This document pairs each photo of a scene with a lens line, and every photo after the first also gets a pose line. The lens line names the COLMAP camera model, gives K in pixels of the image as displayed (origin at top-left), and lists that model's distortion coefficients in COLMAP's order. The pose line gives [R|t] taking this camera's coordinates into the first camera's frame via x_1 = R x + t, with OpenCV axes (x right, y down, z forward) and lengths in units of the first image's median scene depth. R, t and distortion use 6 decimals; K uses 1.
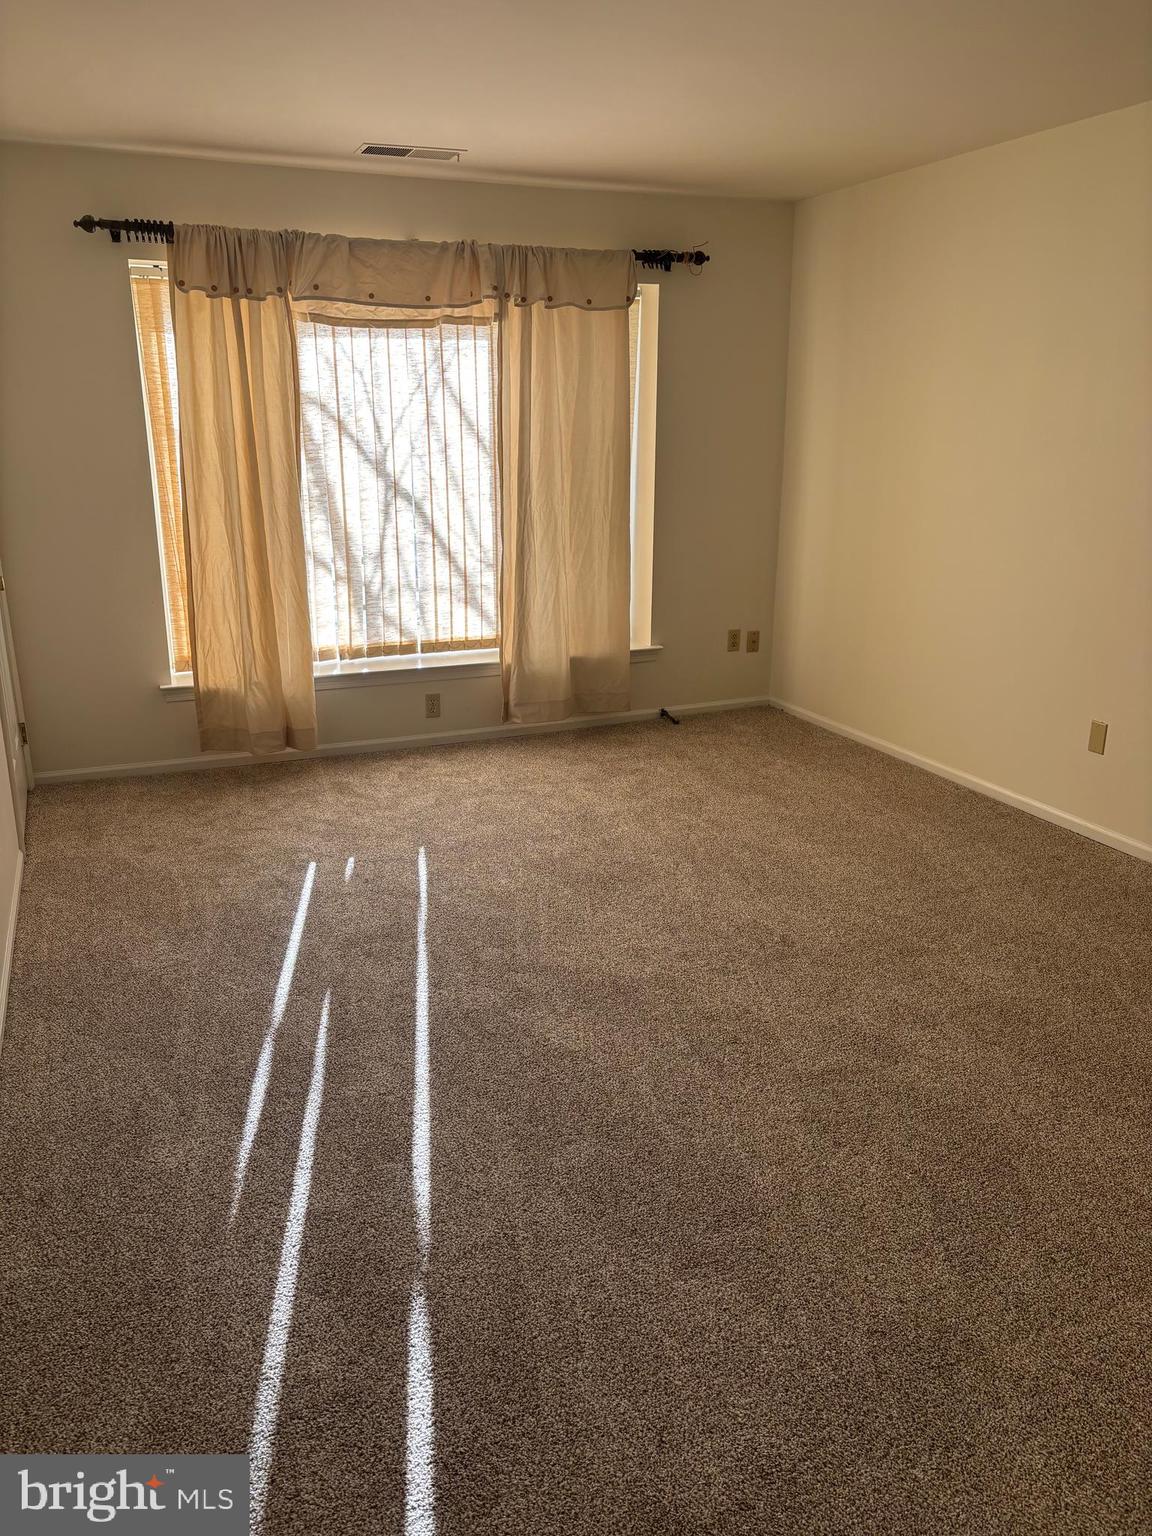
lens RADIAL K [[1164.2, 0, 576.1], [0, 1164.2, 754.3], [0, 0, 1]] dist [0.041693, -0.033547]
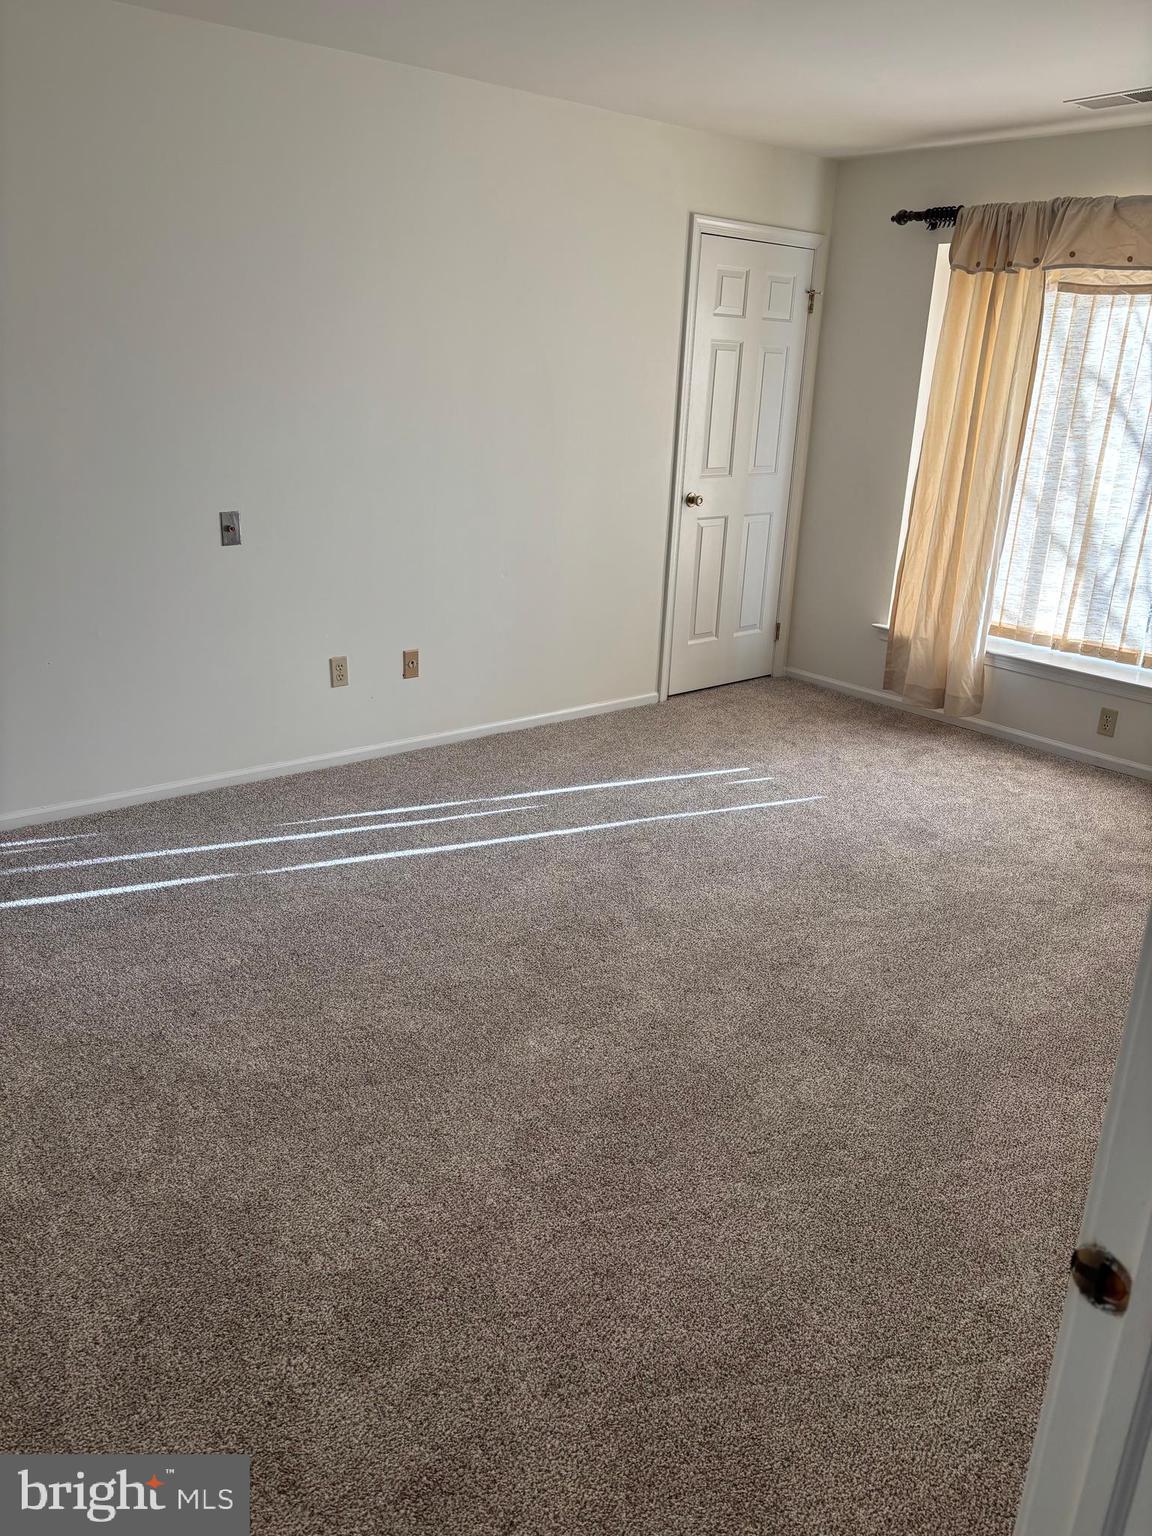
lens RADIAL K [[1164.2, 0, 576.3], [0, 1164.2, 780.4], [0, 0, 1]] dist [0.041693, -0.033547]
pose [[0.290296, 0.328995, -0.898605, 0.638713], [-0.305356, 0.921799, 0.238841, -0.100401], [0.906910, 0.205060, 0.368055, 0.342402]]
